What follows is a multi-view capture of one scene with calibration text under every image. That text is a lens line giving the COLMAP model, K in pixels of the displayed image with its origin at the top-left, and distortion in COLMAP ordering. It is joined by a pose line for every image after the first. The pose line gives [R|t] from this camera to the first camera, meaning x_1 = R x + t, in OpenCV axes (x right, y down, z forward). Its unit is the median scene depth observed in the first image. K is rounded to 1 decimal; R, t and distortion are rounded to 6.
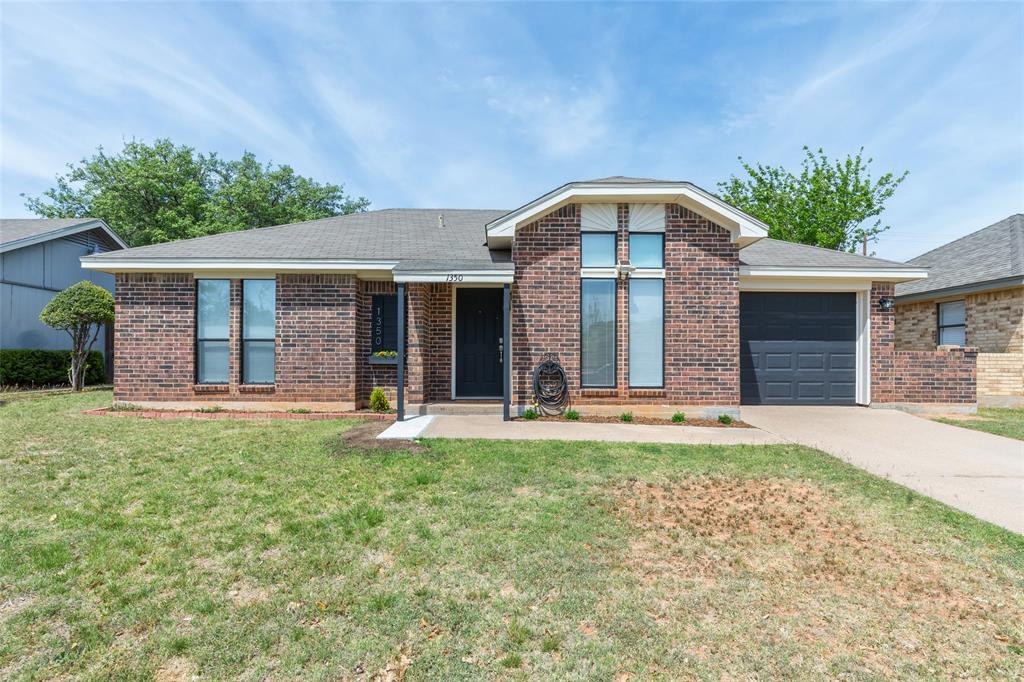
lens RADIAL K [[526.4, 0, 508.0], [0, 526.4, 356.7], [0, 0, 1]] dist [-0.003739, -0.000517]
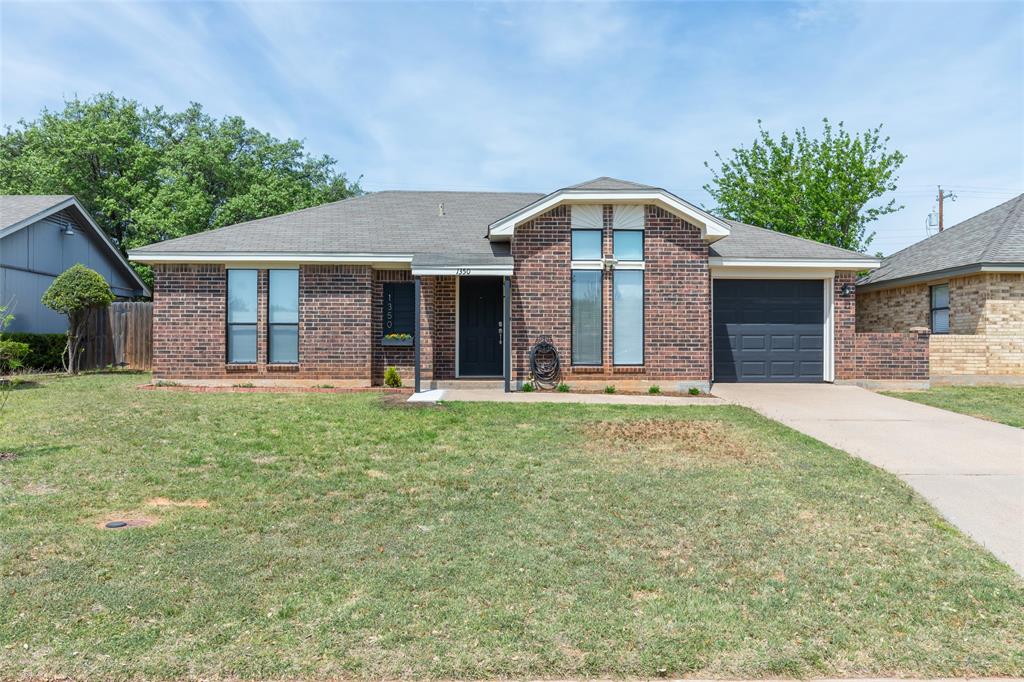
lens RADIAL K [[709.8, 0, 512.0], [0, 709.8, 341.0], [0, 0, 1]] dist [0.007889, 0.001594]
pose [[0.999677, -0.002121, 0.025338, -0.028759], [0.002214, 0.999991, -0.003639, 0.010936], [-0.025330, 0.003693, 0.999672, -0.520022]]
